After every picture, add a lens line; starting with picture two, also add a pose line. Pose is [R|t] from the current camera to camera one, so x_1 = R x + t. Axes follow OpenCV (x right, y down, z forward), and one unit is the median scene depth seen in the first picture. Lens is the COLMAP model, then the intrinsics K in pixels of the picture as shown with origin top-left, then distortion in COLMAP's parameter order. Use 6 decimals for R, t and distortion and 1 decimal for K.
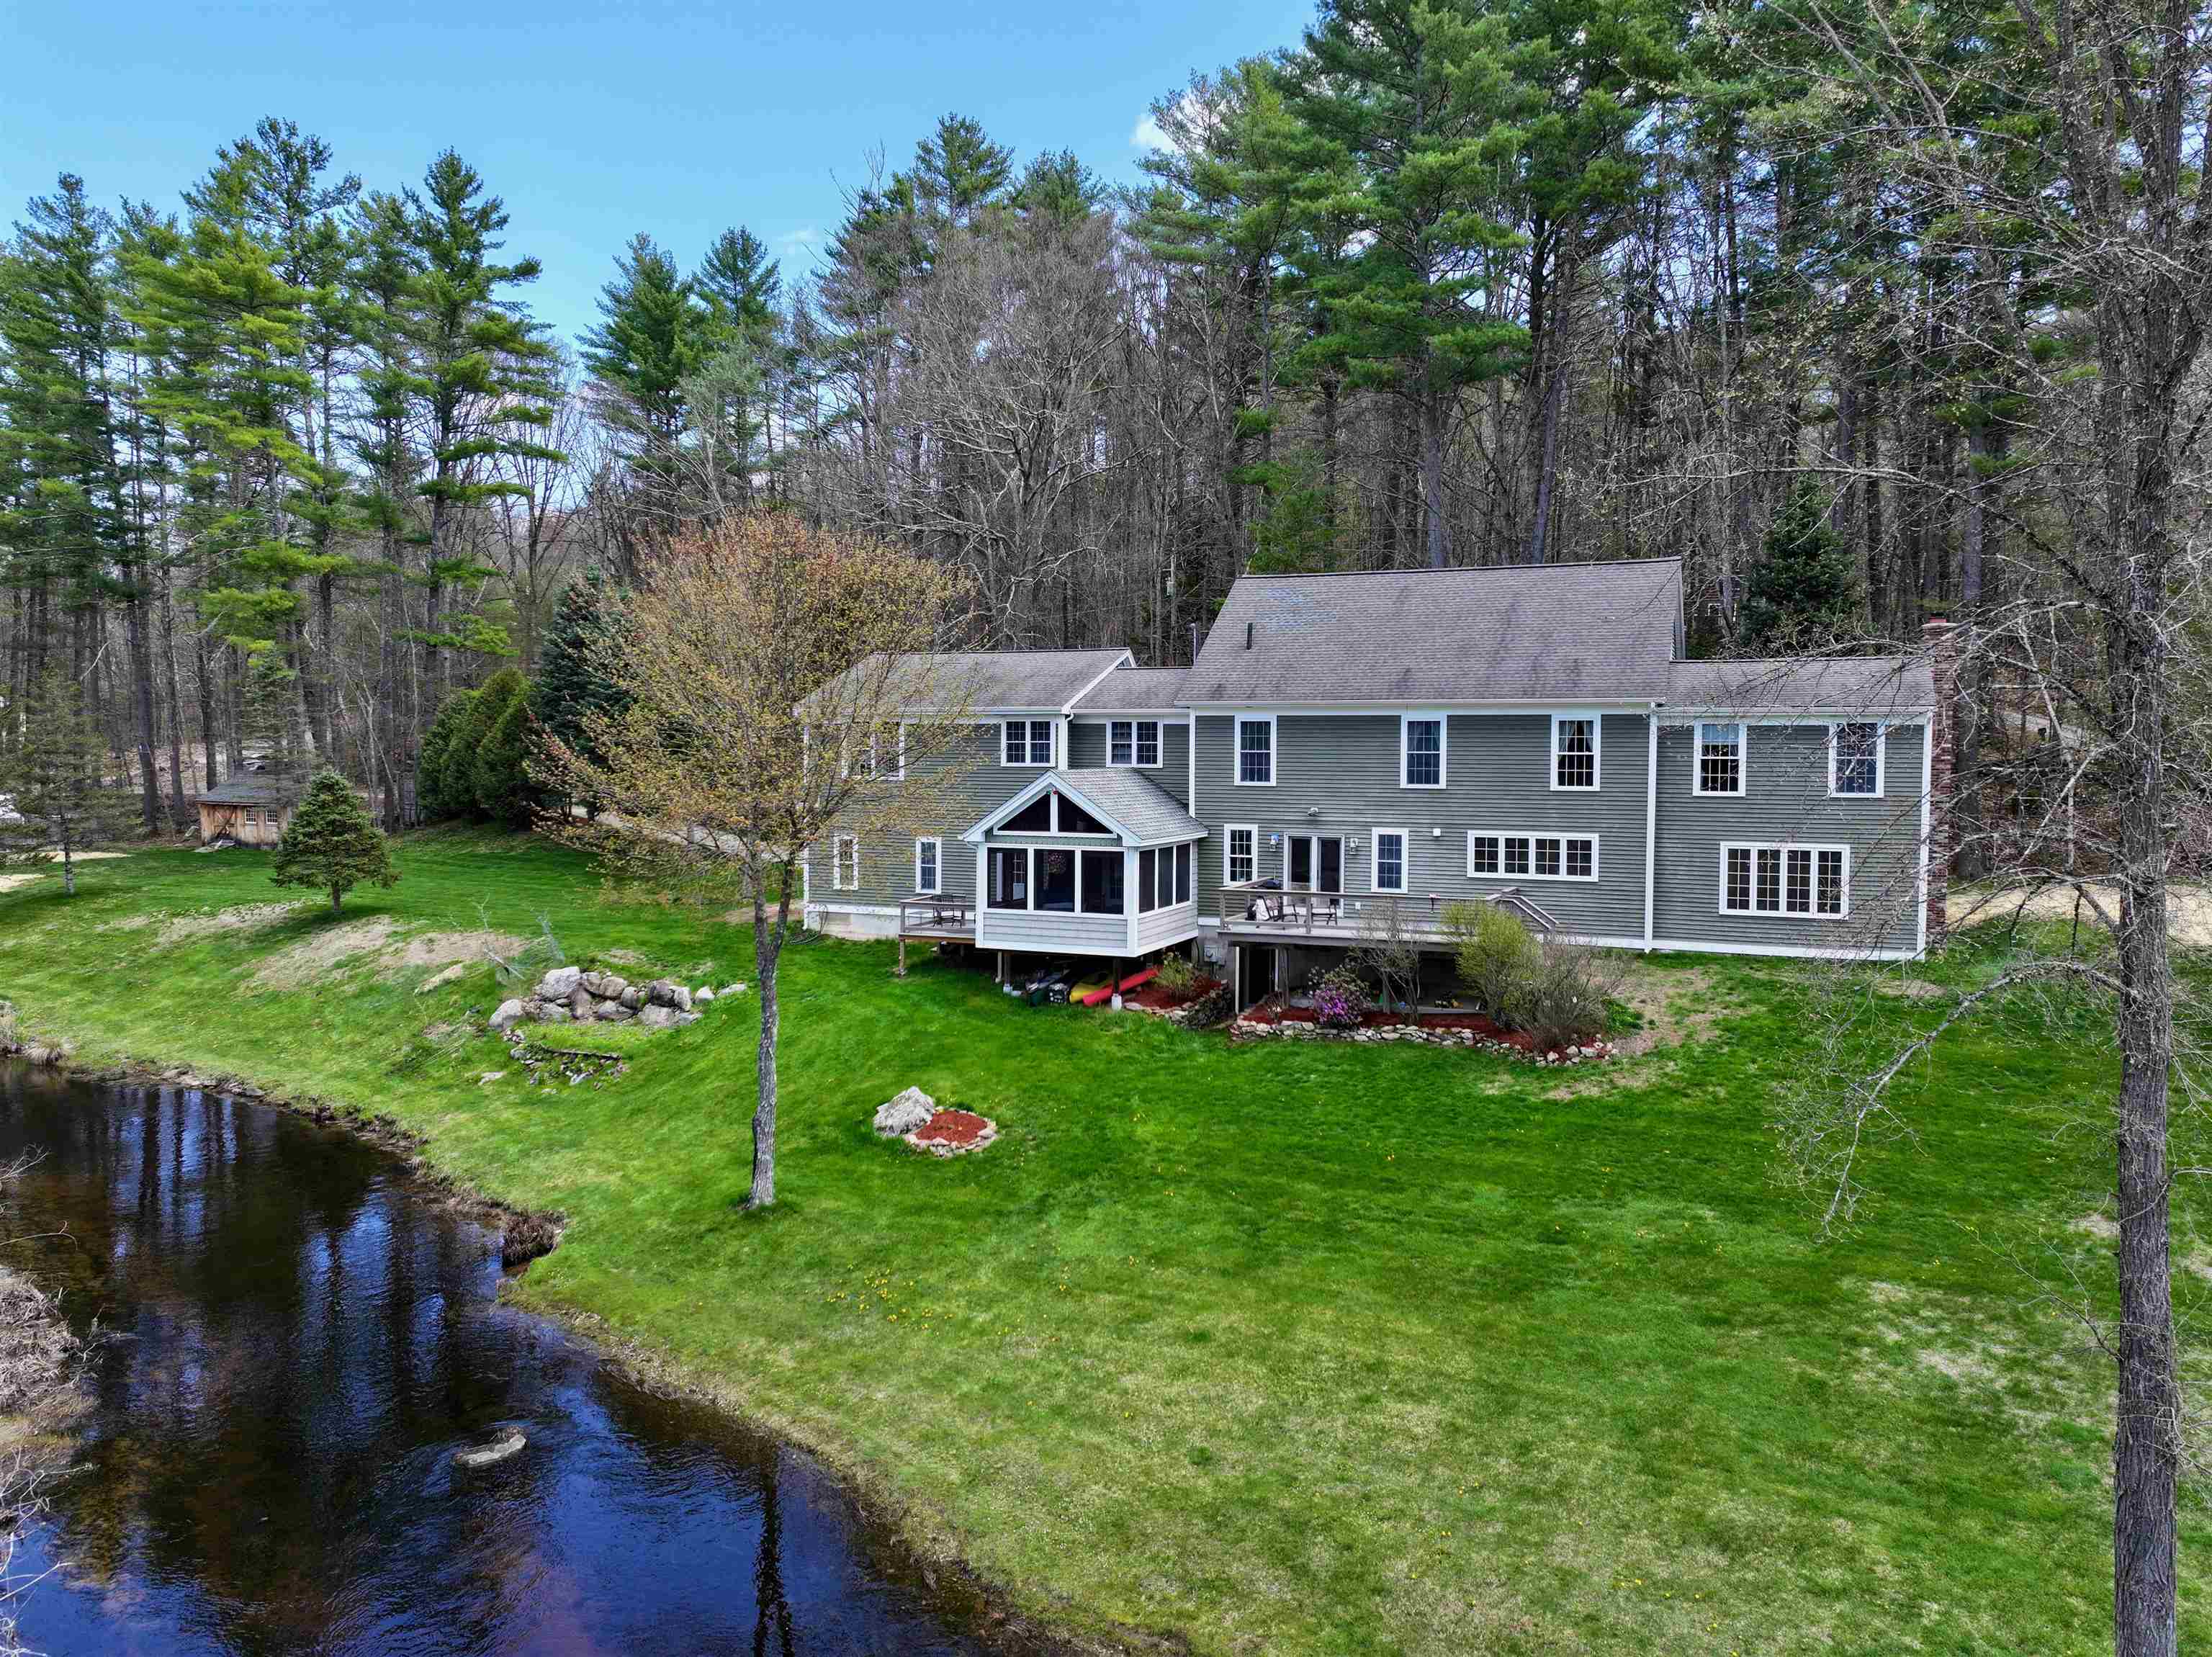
lens RADIAL K [[1561.2, 0, 1106.0], [0, 1561.2, 828.5], [0, 0, 1]] dist [-0.005128, 0.020697]
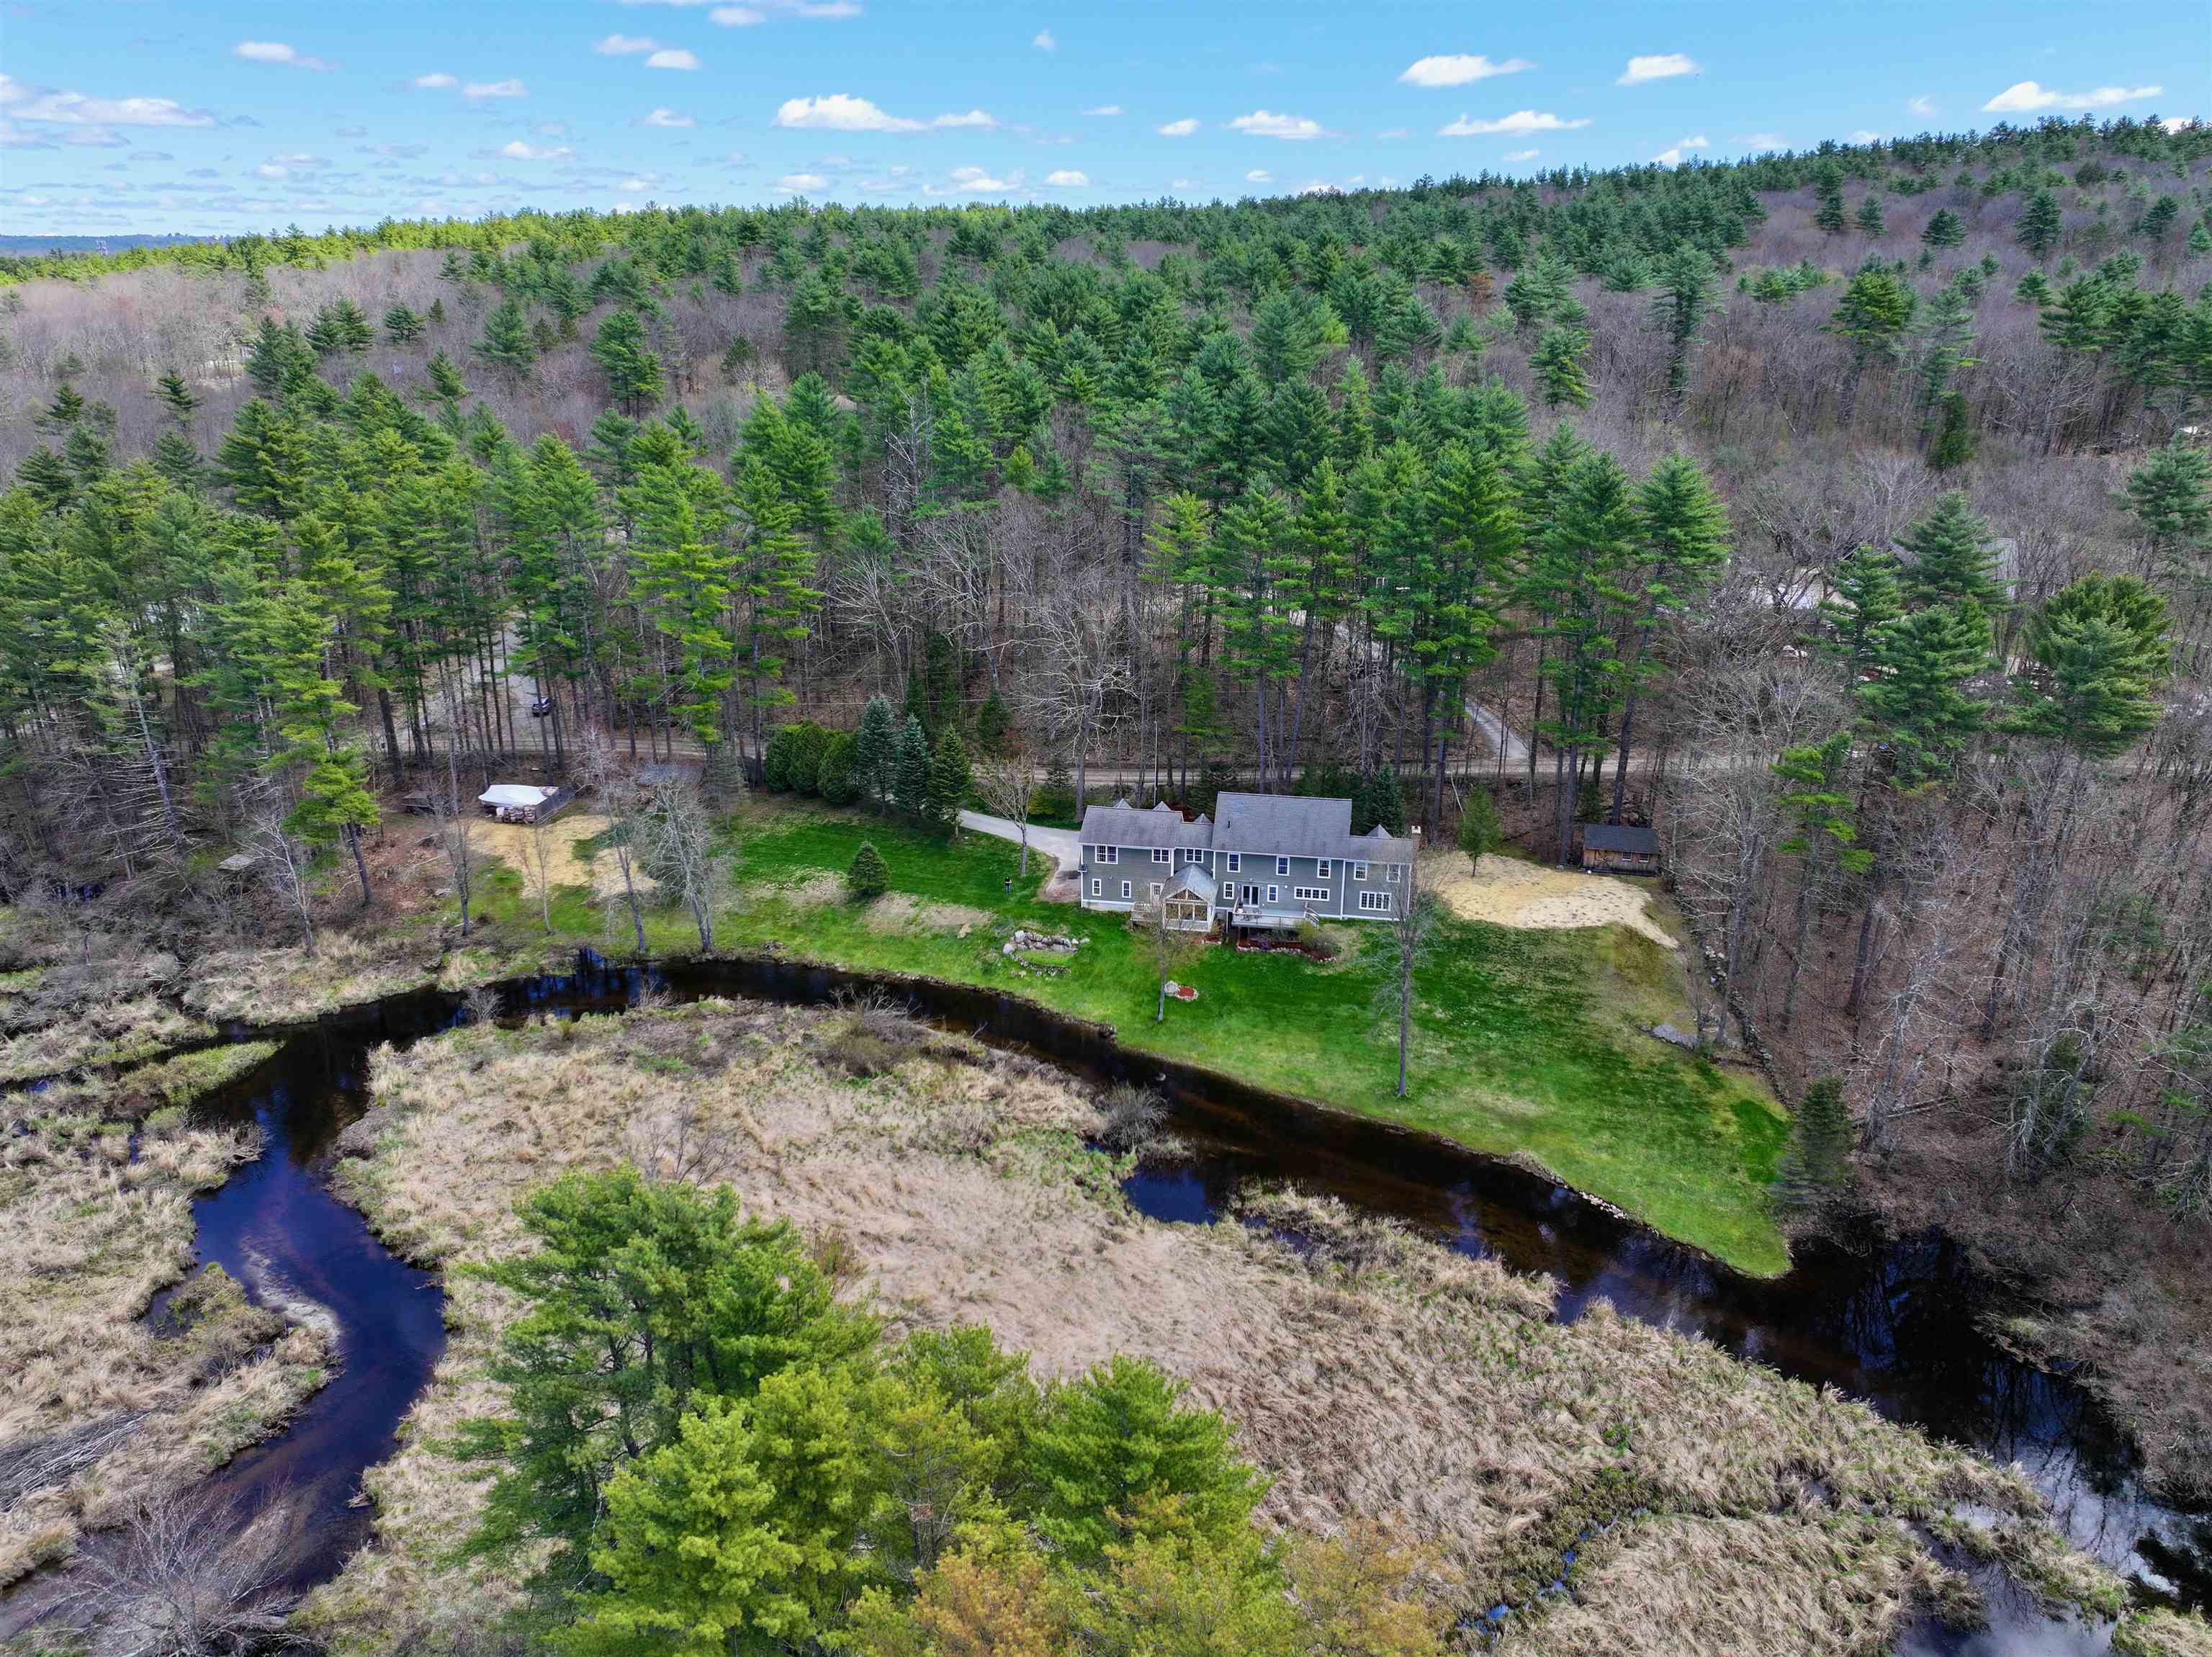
lens RADIAL K [[1568.3, 0, 1106.0], [0, 1568.3, 828.5], [0, 0, 1]] dist [0.000137, -0.003887]
pose [[0.974100, -0.079798, 0.211570, -0.962177], [0.014271, 0.955490, 0.294677, -1.217377], [-0.225668, -0.284026, 0.931882, -2.274920]]
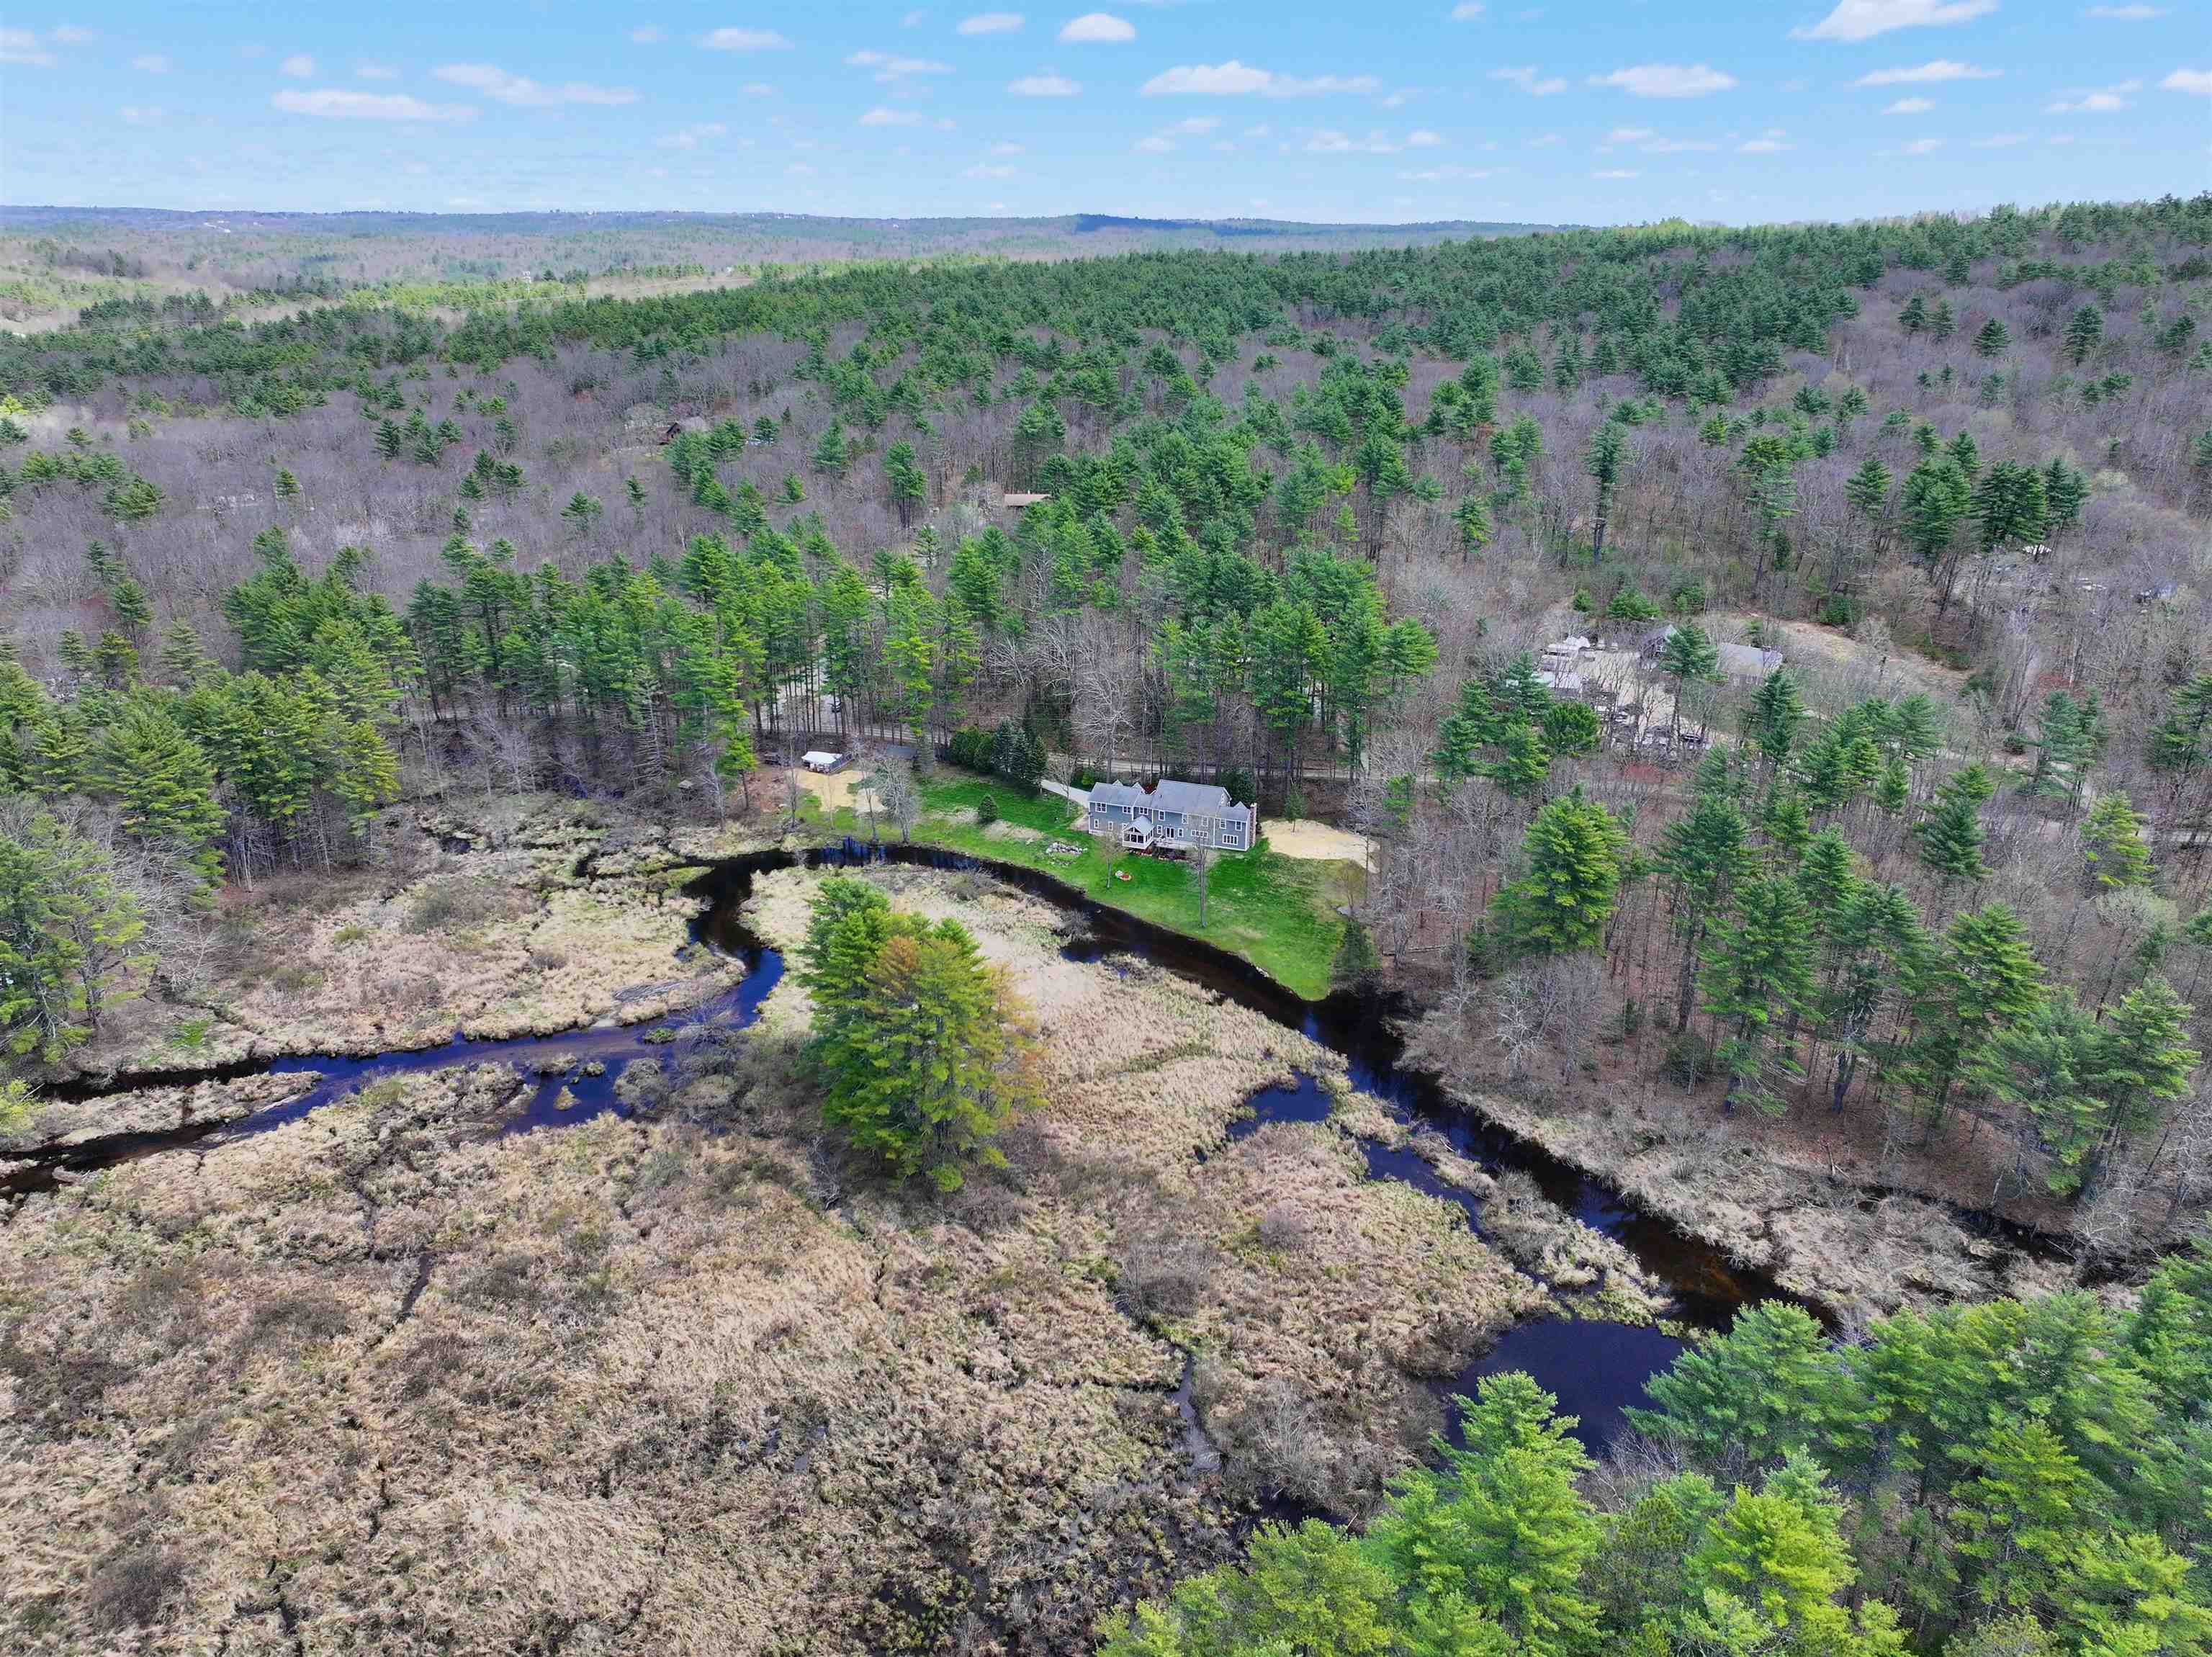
lens RADIAL K [[1544.8, 0, 1106.0], [0, 1544.8, 828.5], [0, 0, 1]] dist [-0.005094, -0.003638]
pose [[0.999080, -0.018925, 0.038471, -0.437289], [0.005714, 0.948072, 0.318005, -2.290681], [-0.042492, -0.317493, 0.947308, -5.777589]]
